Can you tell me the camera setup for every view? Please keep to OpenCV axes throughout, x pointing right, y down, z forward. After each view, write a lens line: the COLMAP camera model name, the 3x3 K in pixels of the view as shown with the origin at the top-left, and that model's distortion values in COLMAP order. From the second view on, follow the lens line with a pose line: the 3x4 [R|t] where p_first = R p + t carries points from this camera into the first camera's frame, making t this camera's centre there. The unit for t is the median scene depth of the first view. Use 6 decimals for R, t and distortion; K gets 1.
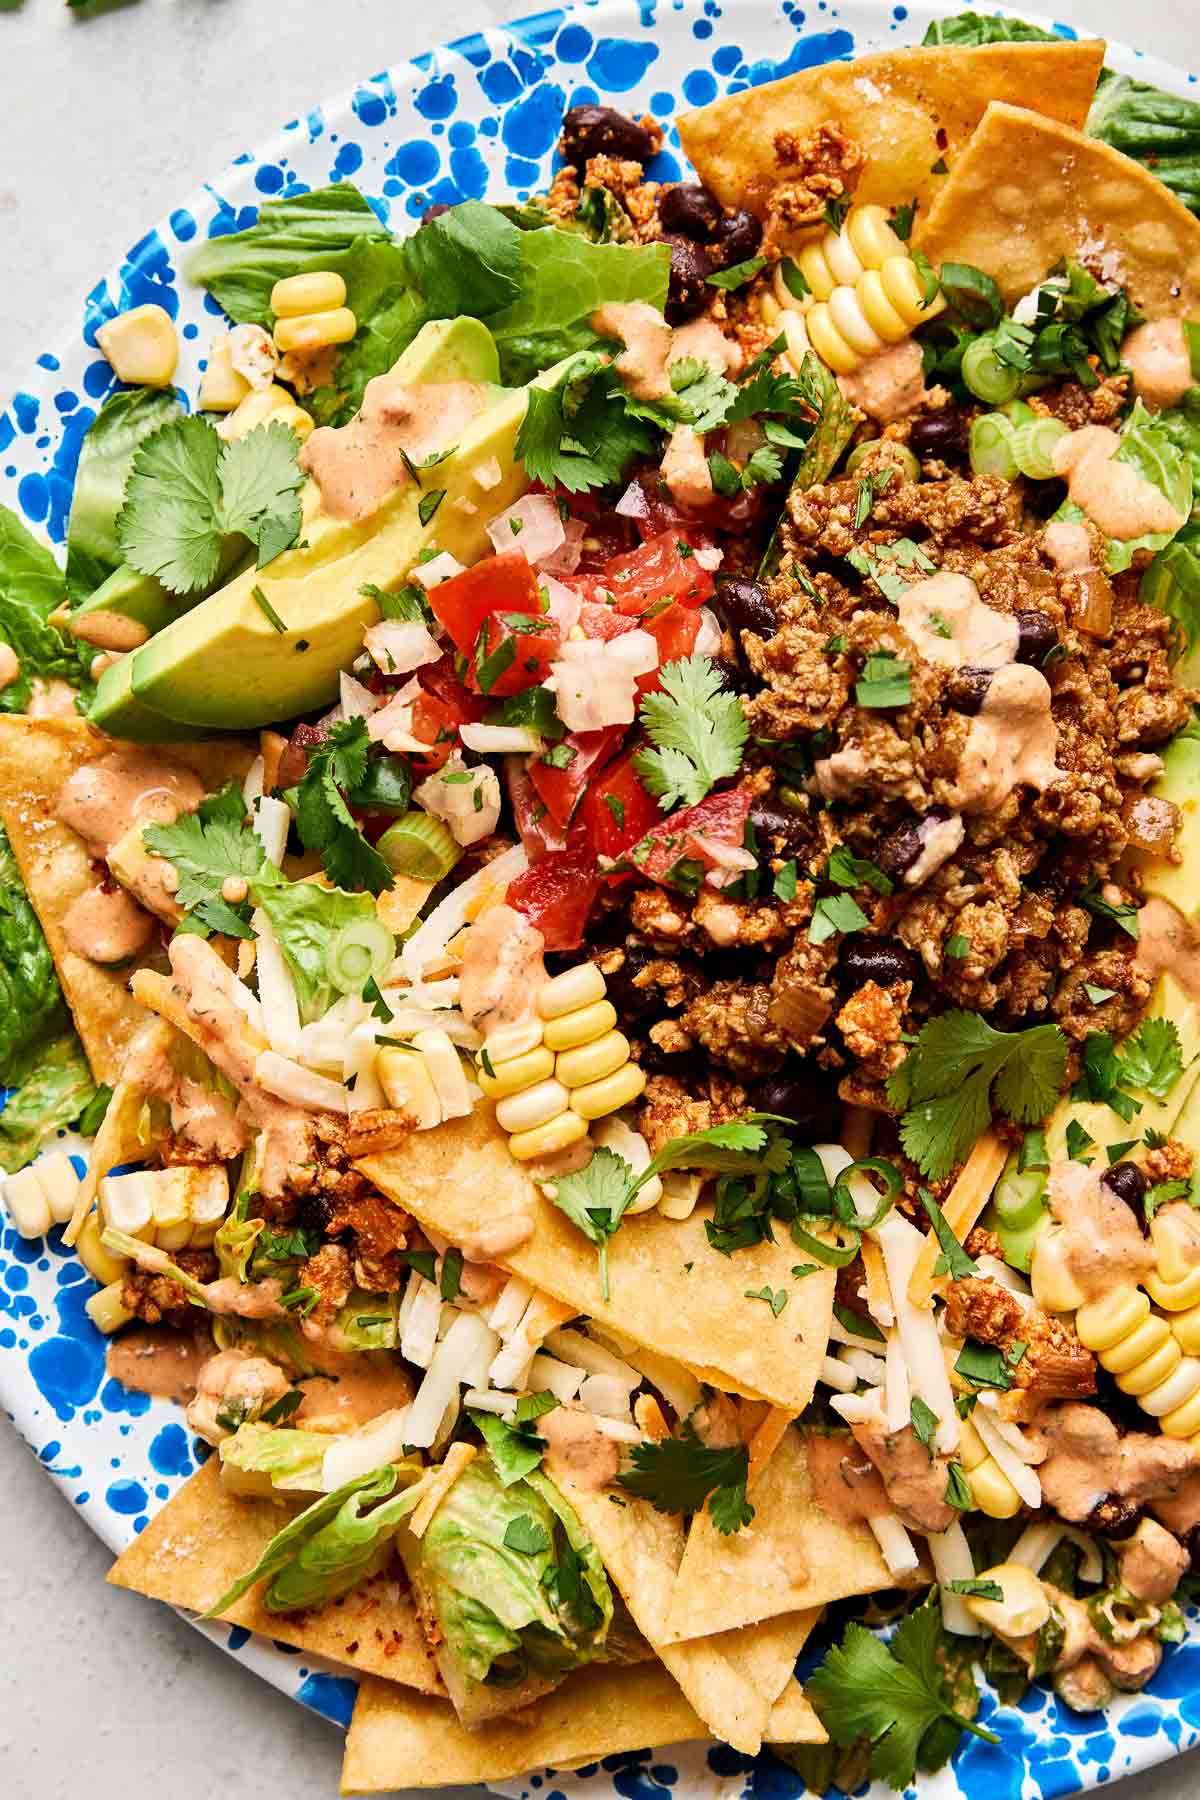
lens RADIAL K [[3788.5, 0, 600.0], [0, 3788.5, 900.0], [0, 0, 1]] dist [-0.093594, -0.474055]
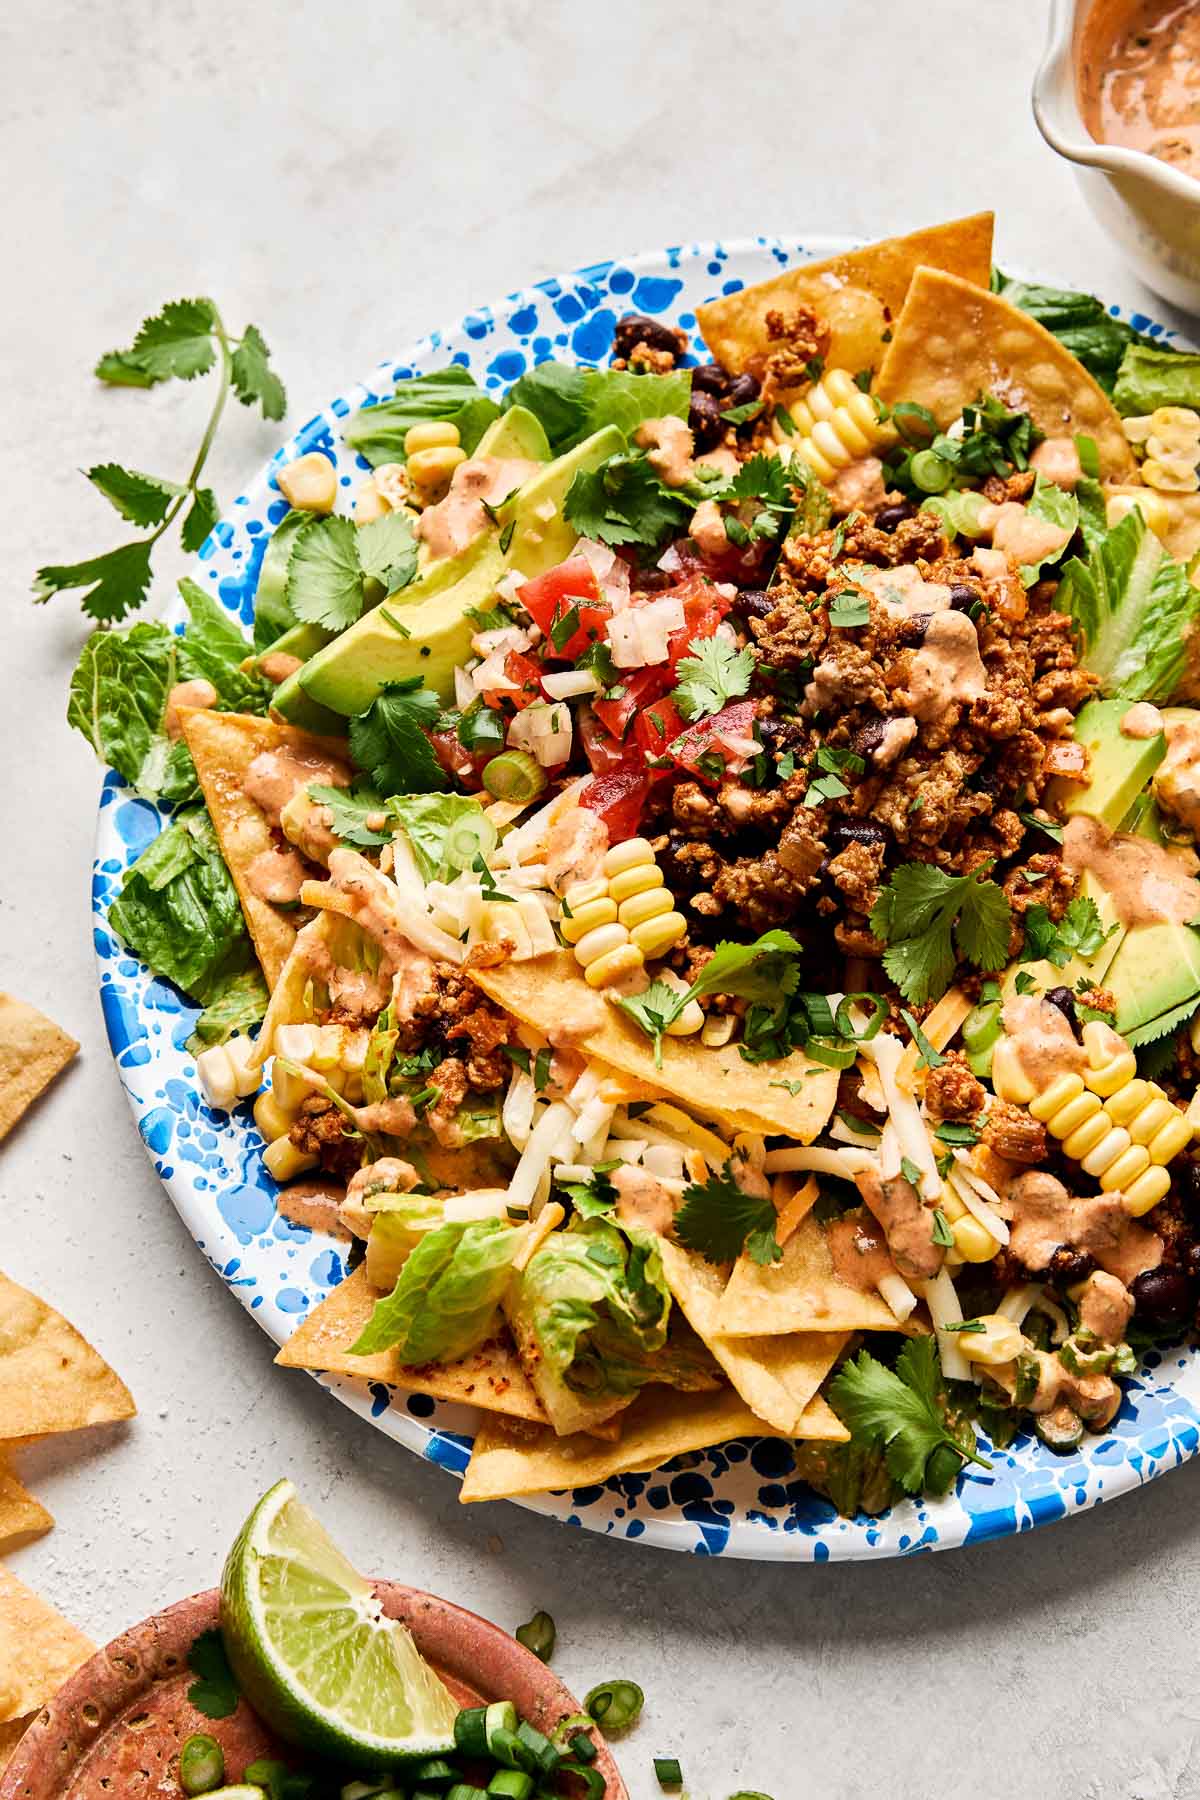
lens RADIAL K [[3920.1, 0, 600.0], [0, 3920.1, 900.0], [0, 0, 1]] dist [-0.083126, -0.448150]
pose [[0.998468, -0.036062, -0.041961, 0.038418], [0.019251, 0.937449, -0.347591, 0.501229], [0.051871, 0.346251, 0.936707, -0.277399]]
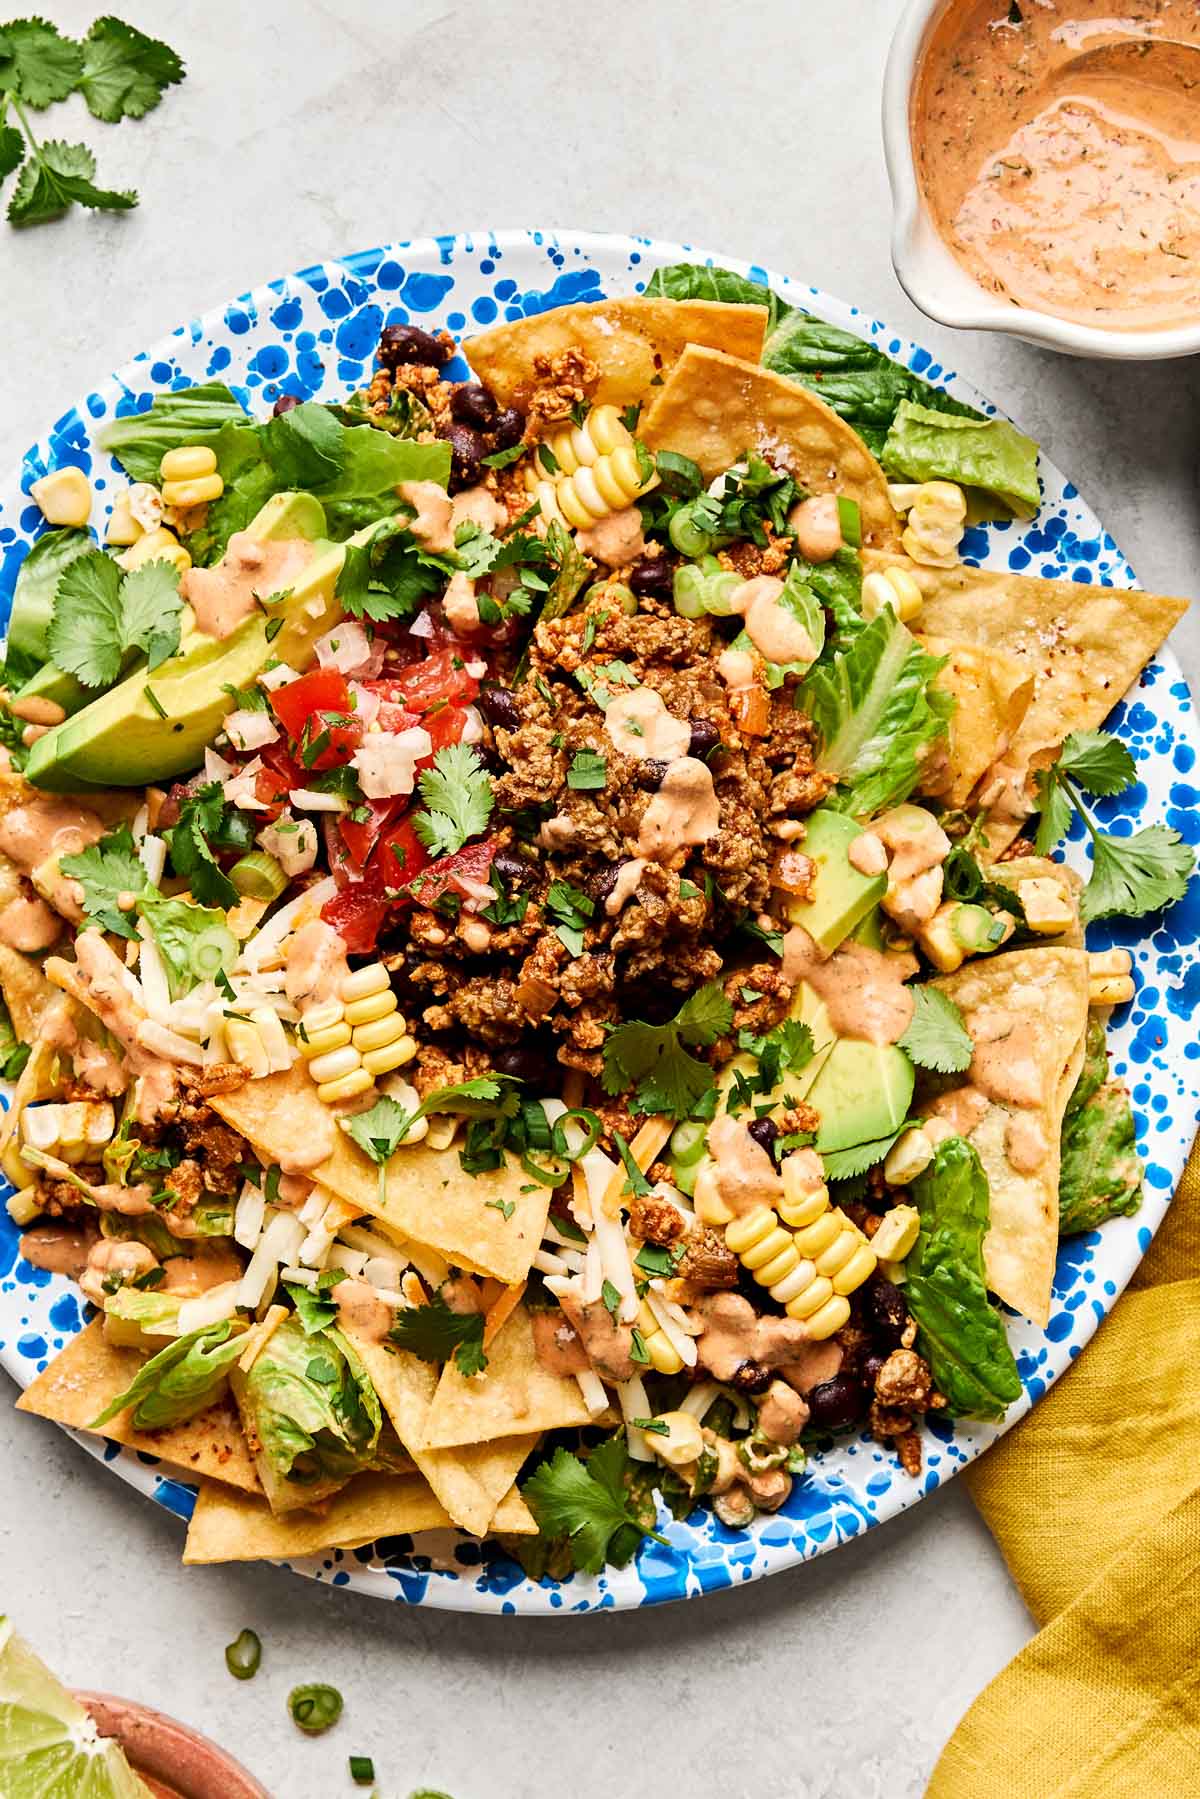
lens RADIAL K [[6190.8, 0, 535.6], [0, 6190.8, 1042.1], [0, 0, 1]] dist [0.452816, -23.624878]
pose [[0.999486, 0.027660, -0.016209, 0.090651], [-0.027089, 0.999038, 0.034489, -0.033667], [0.017148, -0.034032, 0.999274, -1.250802]]
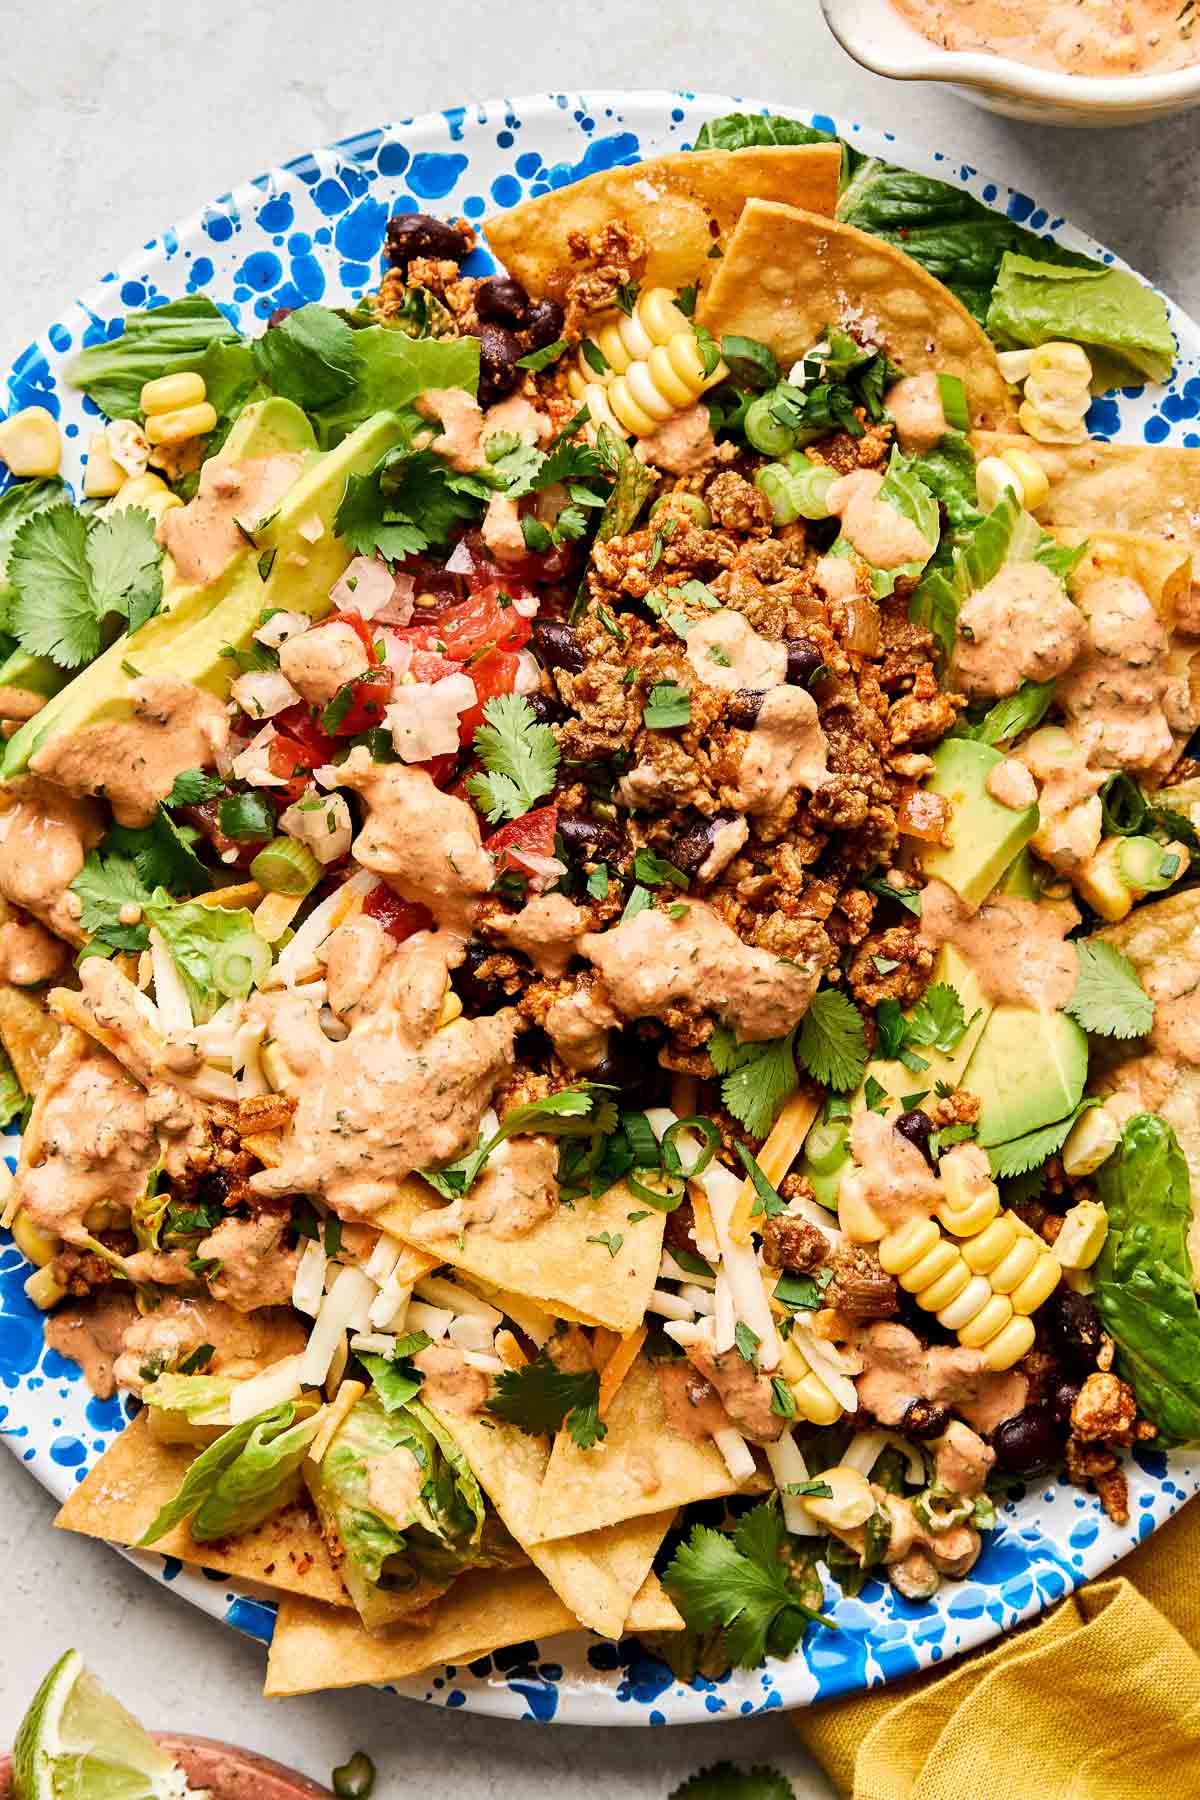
lens RADIAL K [[5046.7, 0, 707.2], [0, 5046.7, 898.9], [0, 0, 1]] dist [-0.170798, 0.967201]
pose [[0.998493, -0.053785, -0.010928, 0.095542], [0.053643, 0.998476, -0.012935, 0.021583], [0.011607, 0.012329, 0.999857, -0.534462]]
